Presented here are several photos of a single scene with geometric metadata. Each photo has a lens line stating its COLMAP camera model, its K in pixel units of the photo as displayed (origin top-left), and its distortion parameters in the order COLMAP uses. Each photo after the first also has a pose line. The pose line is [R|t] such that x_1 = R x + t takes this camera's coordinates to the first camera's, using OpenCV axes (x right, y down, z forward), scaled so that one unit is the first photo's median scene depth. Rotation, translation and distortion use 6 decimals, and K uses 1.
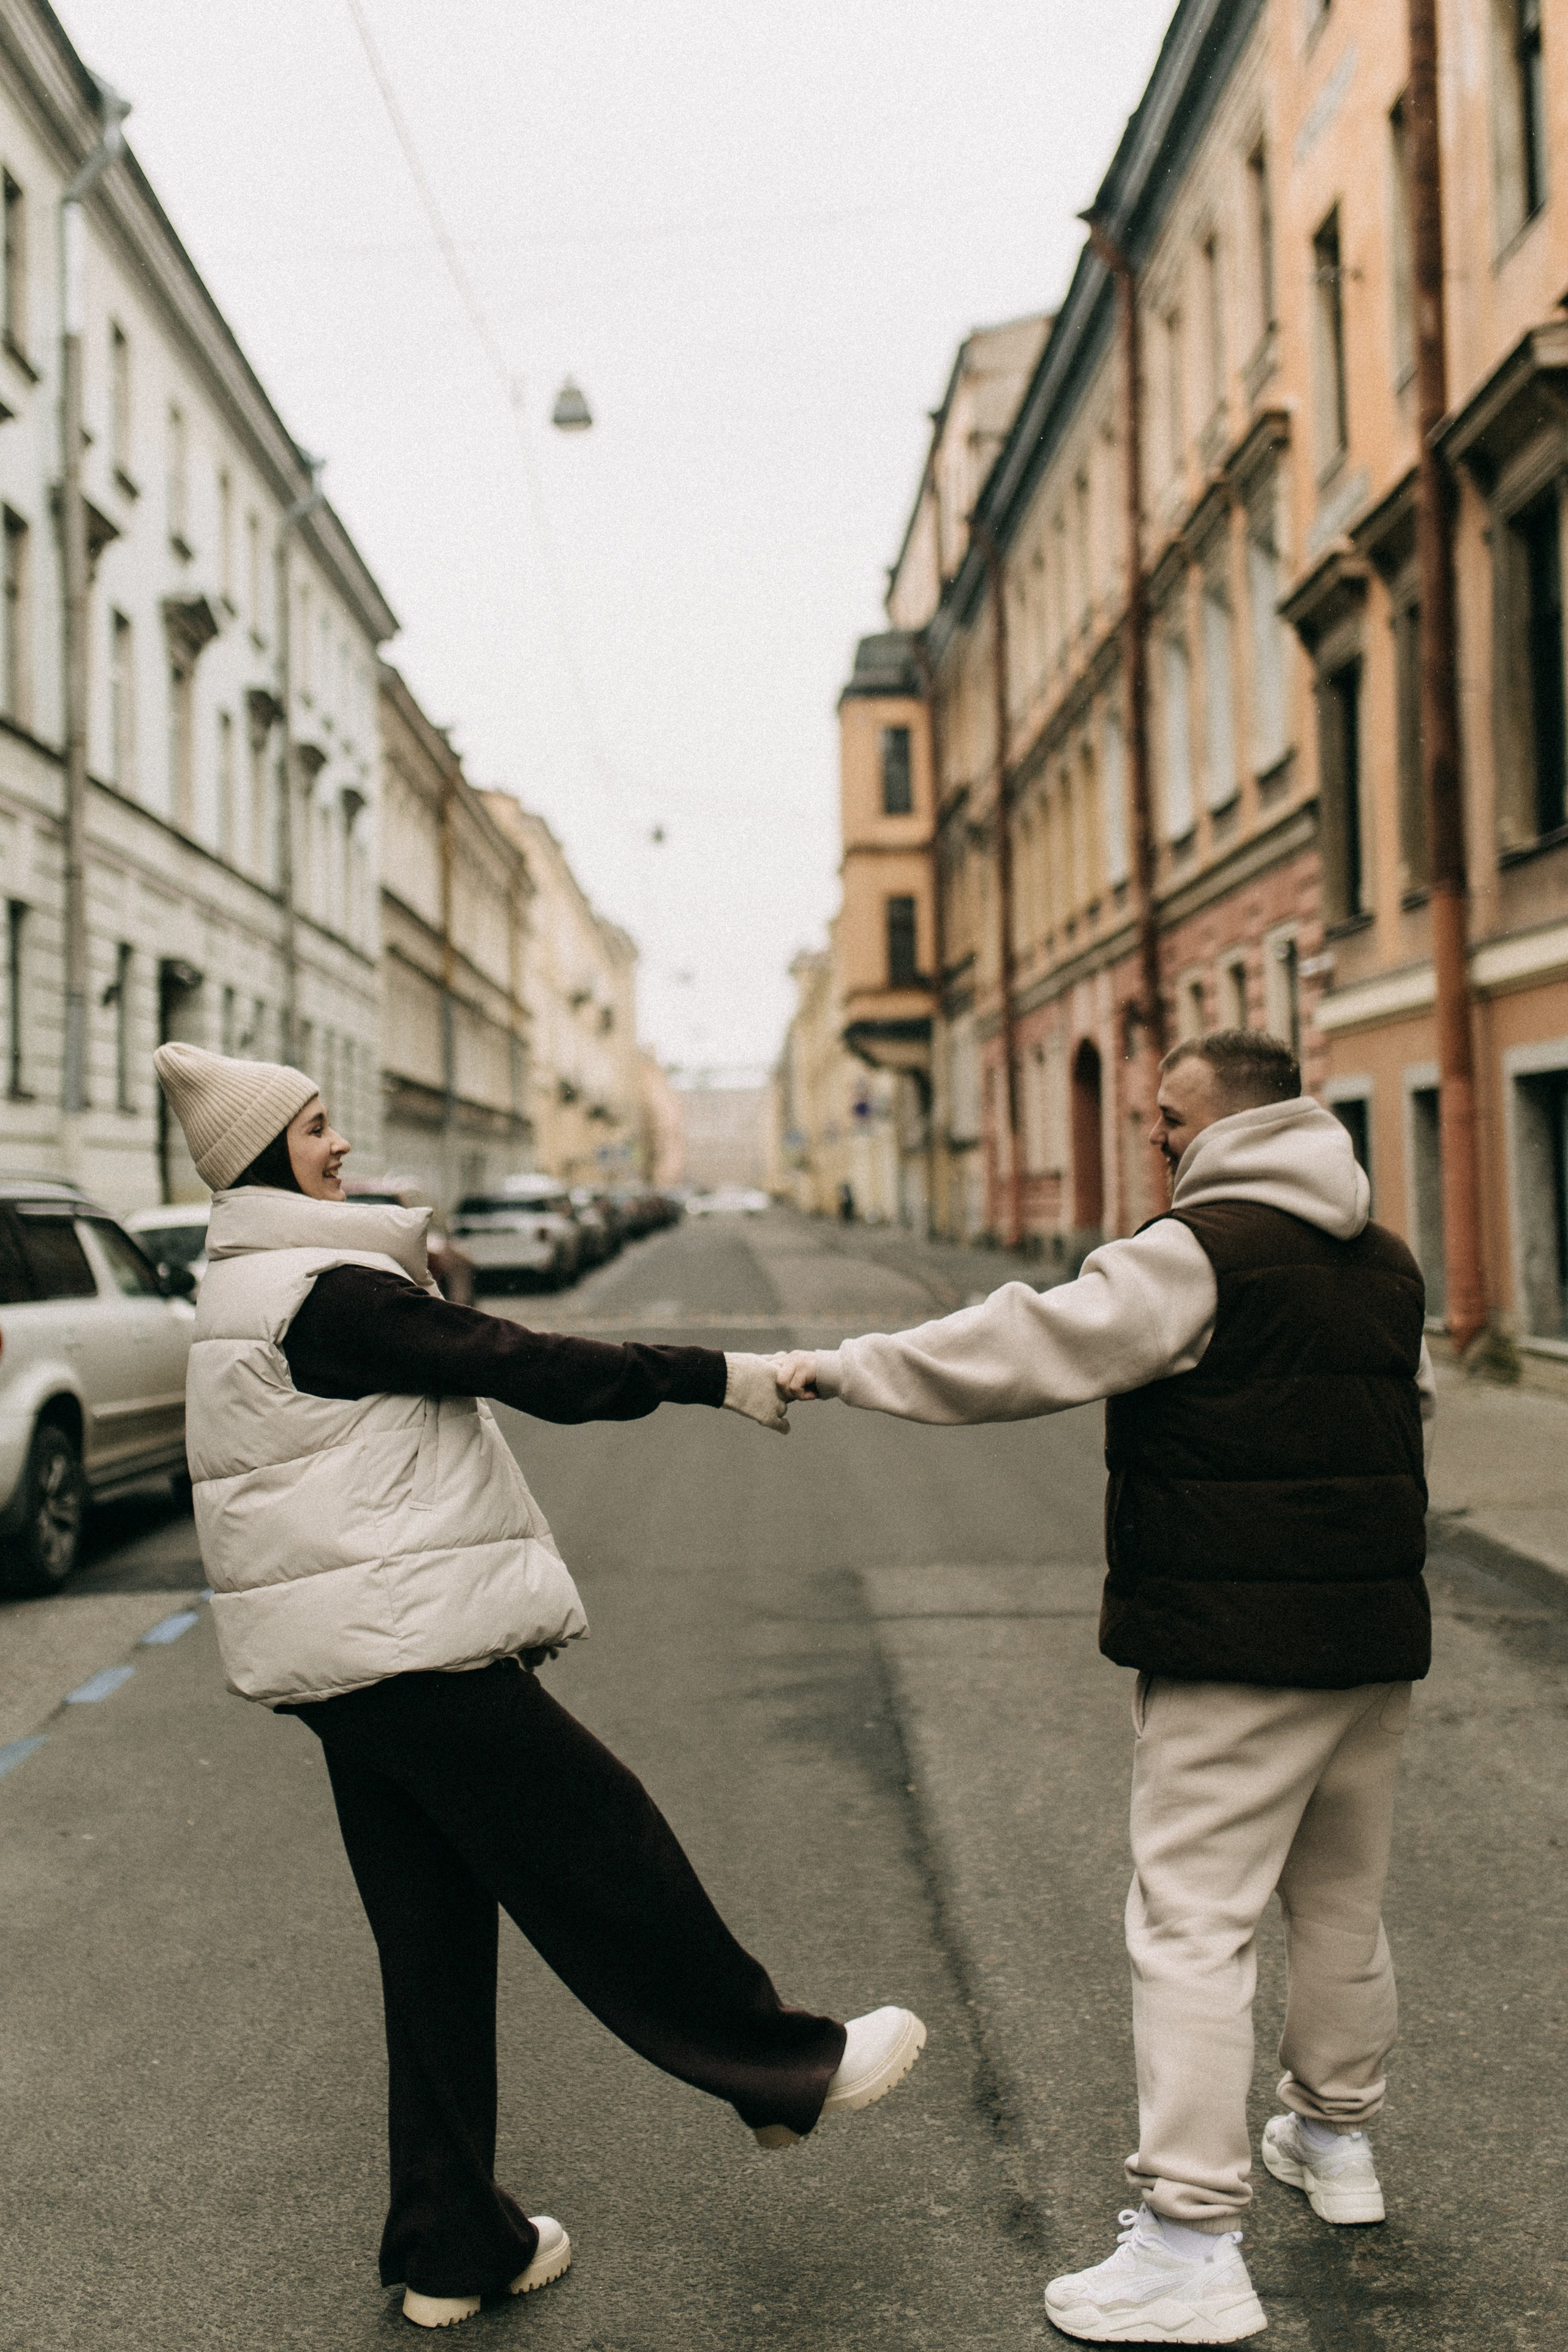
lens RADIAL K [[2786.2, 0, 714.8], [0, 2786.2, 1002.4], [0, 0, 1]] dist [0.027425, 0.007869]
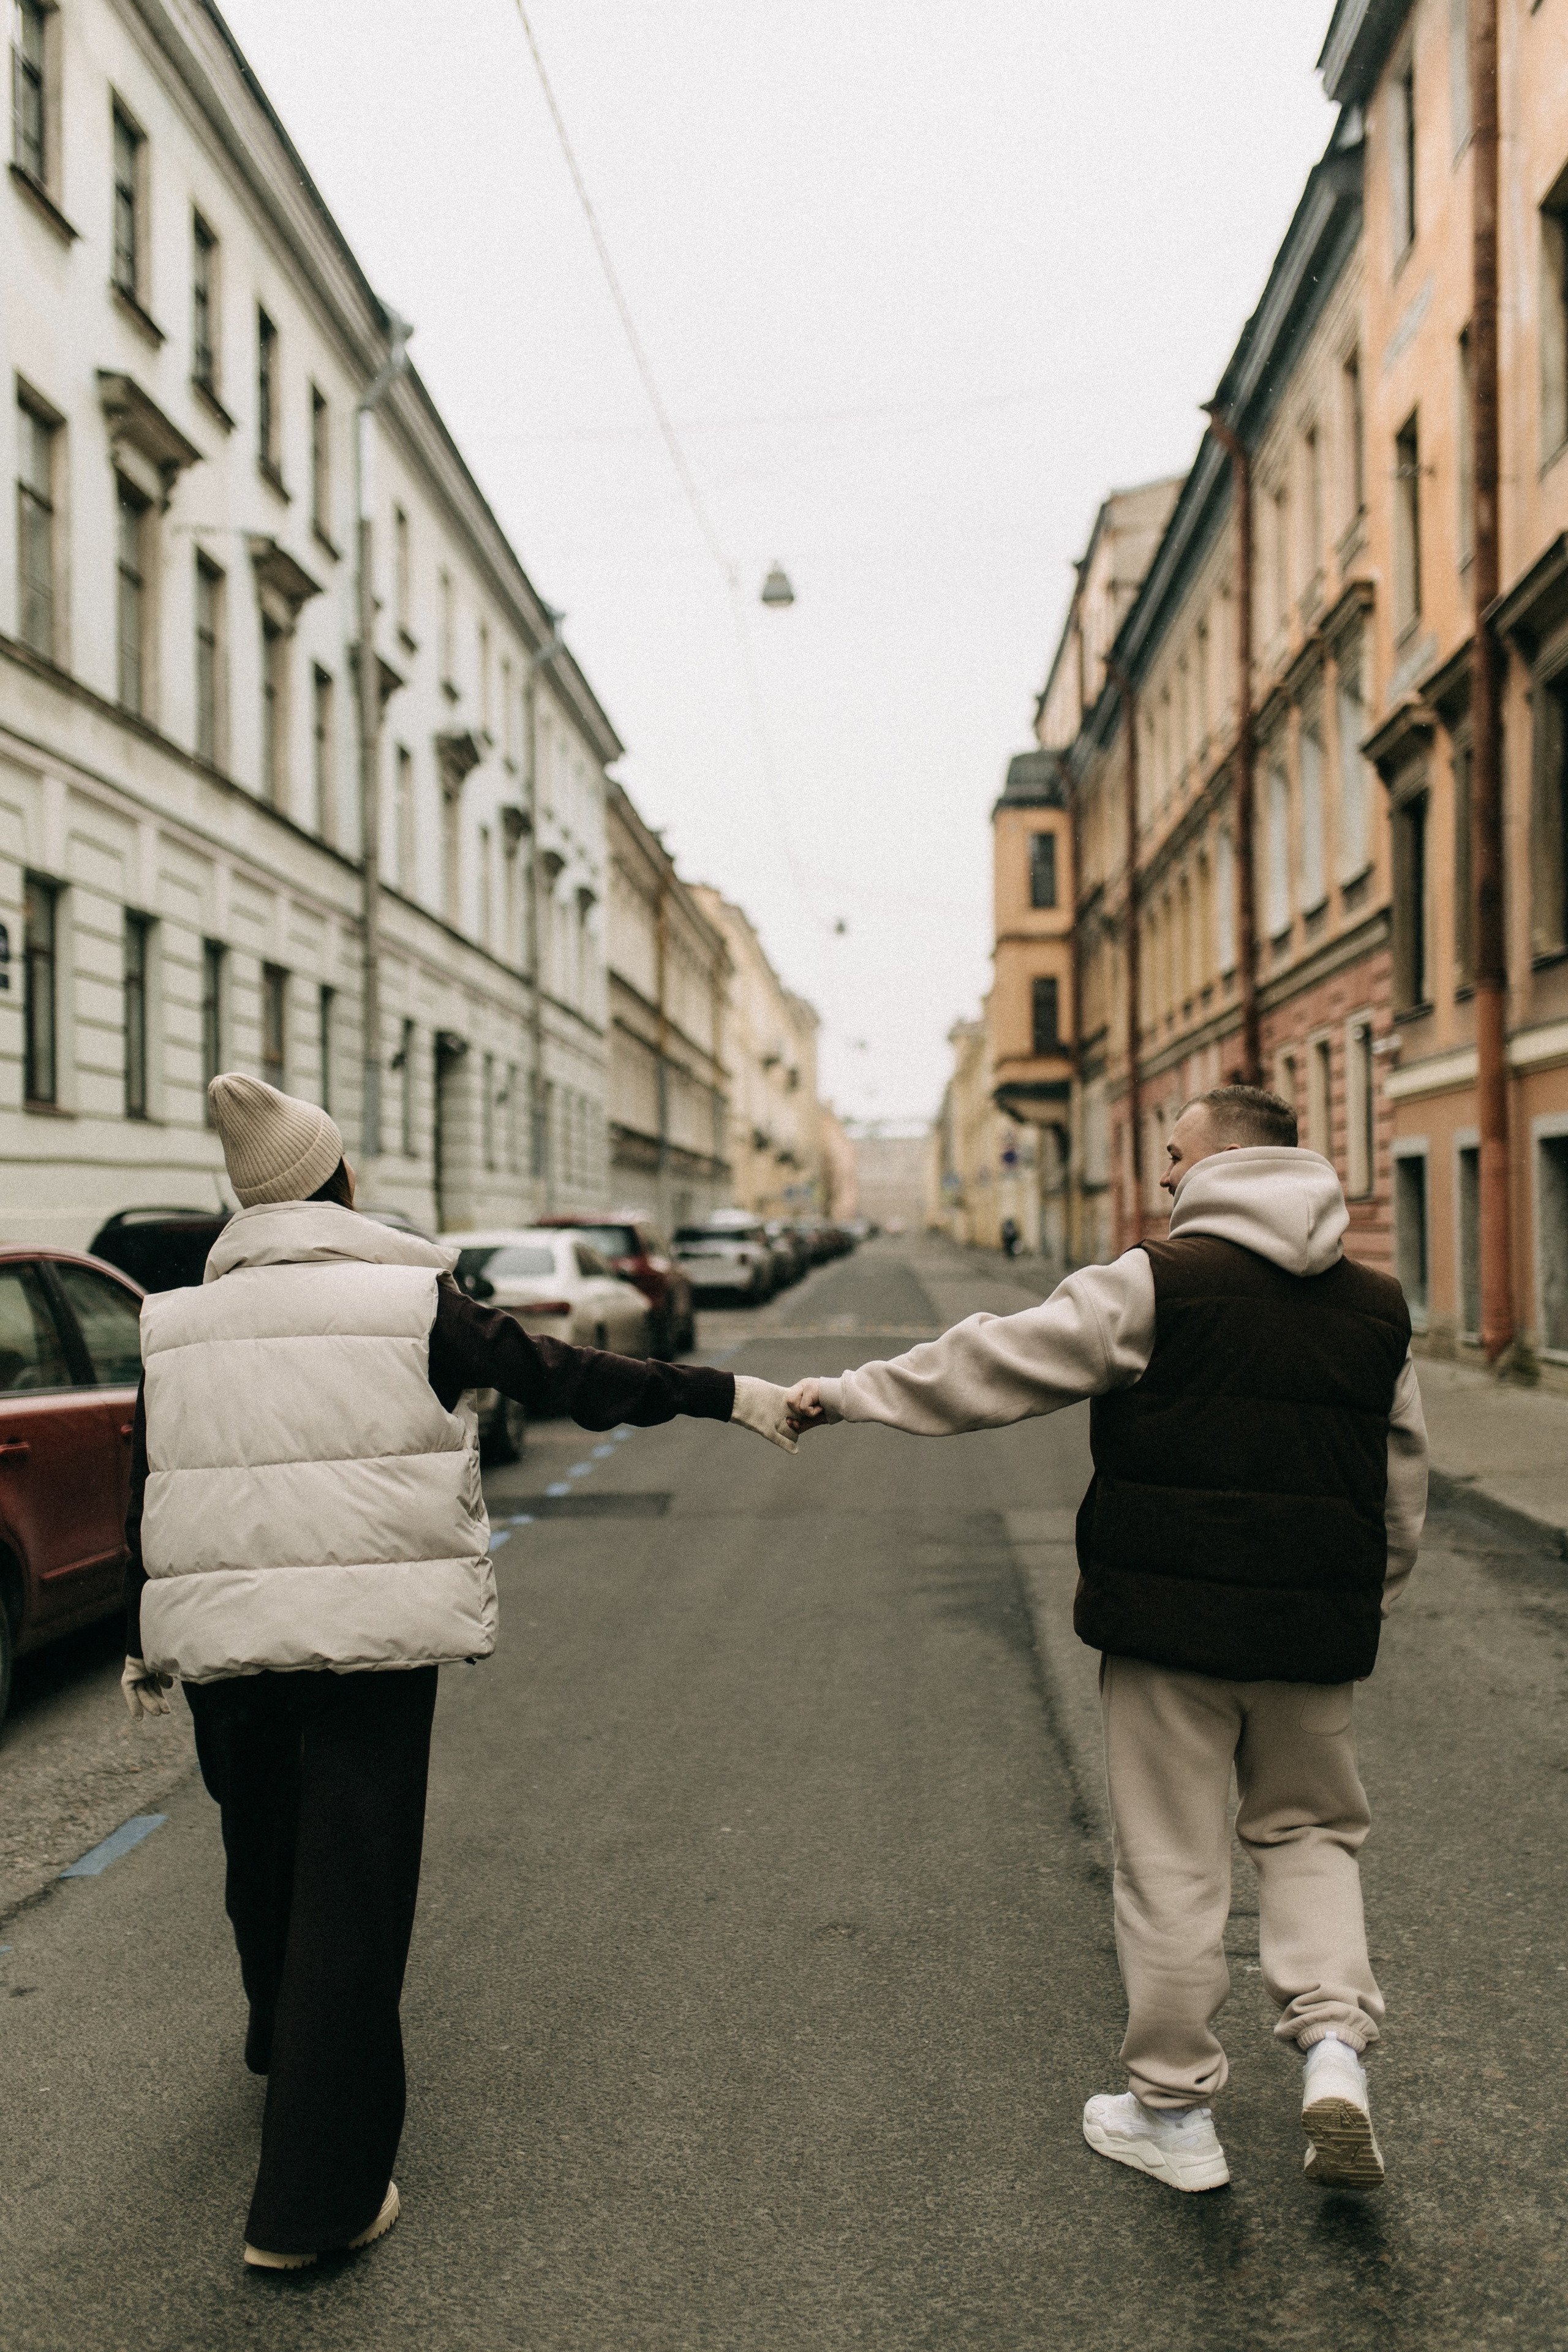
lens RADIAL K [[2501.4, 0, 703.0], [0, 2501.4, 1171.3], [0, 0, 1]] dist [0.043157, -0.114820]
pose [[0.997529, 0.008874, -0.069691, -0.003932], [-0.005622, 0.998892, 0.046722, -0.006248], [0.070029, -0.046215, 0.996474, -0.091430]]
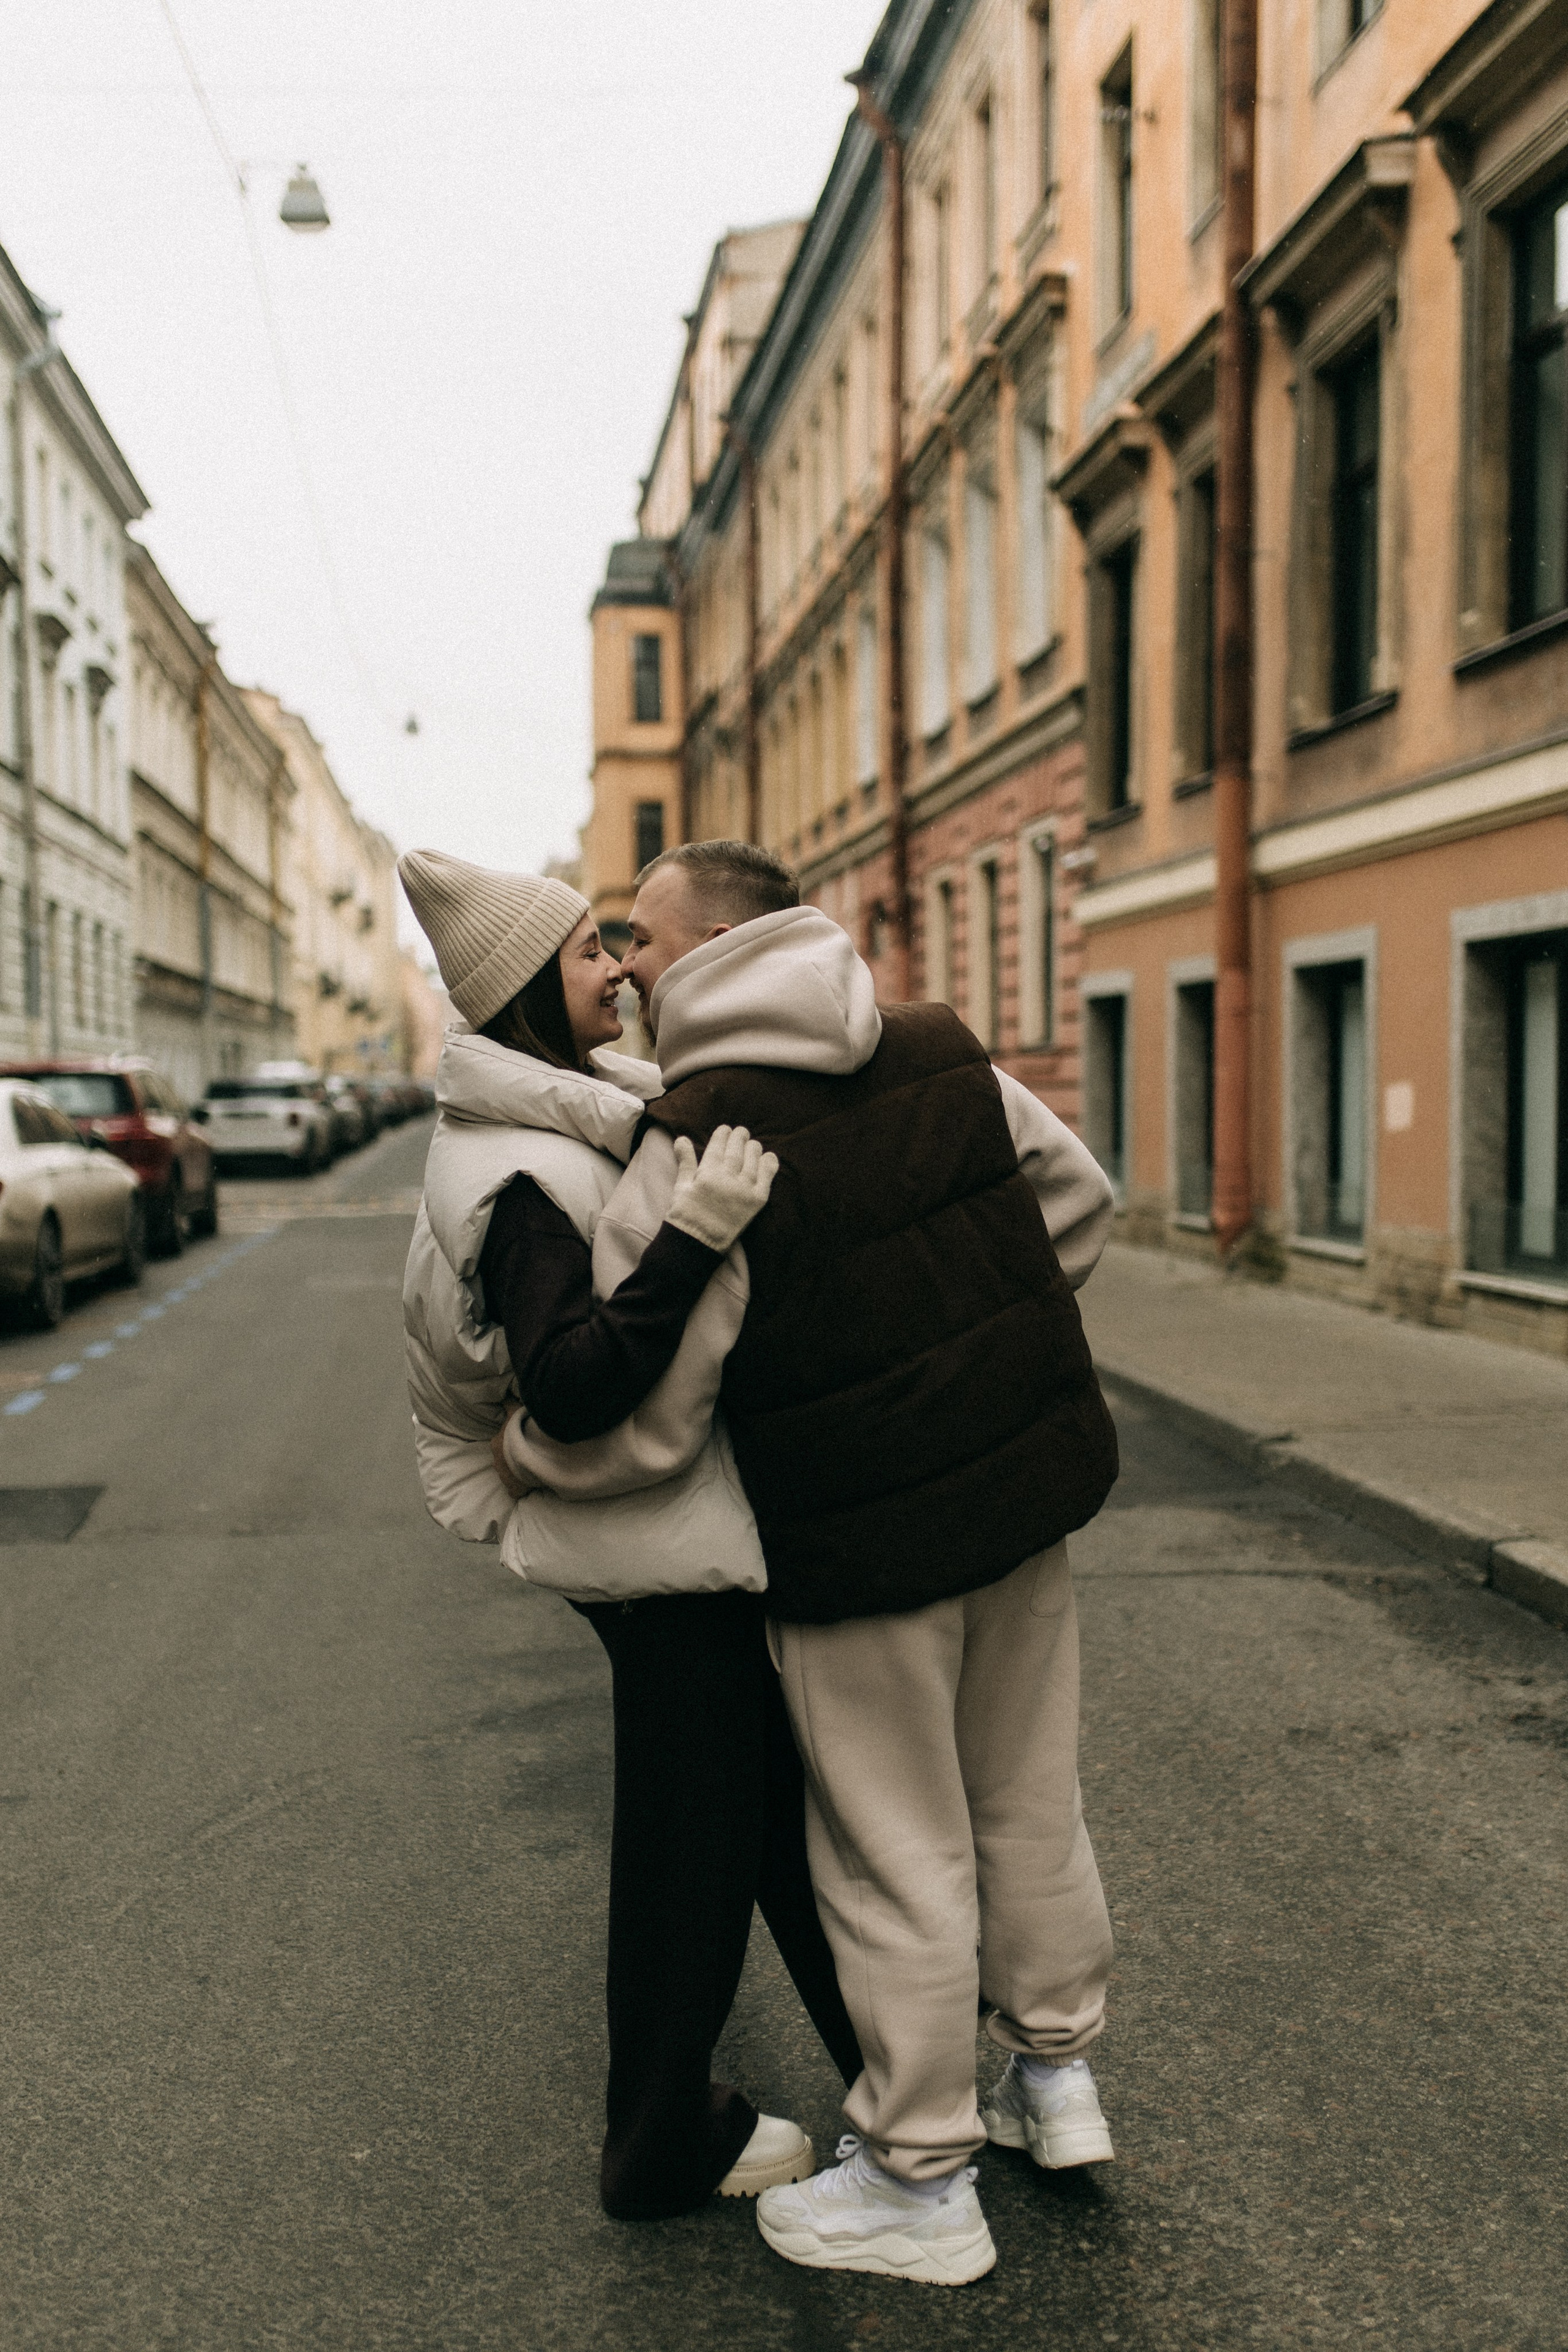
lens RADIAL K [[2300.1, 0, 813.9], [0, 2300.1, 1278.1], [0, 0, 1]] dist [0.019831, -0.006289]
pose [[0.989362, 0.004734, 0.145400, 0.003916], [-0.026189, 0.988937, 0.146003, 0.013791], [-0.143100, -0.148258, 0.978541, 0.154505]]
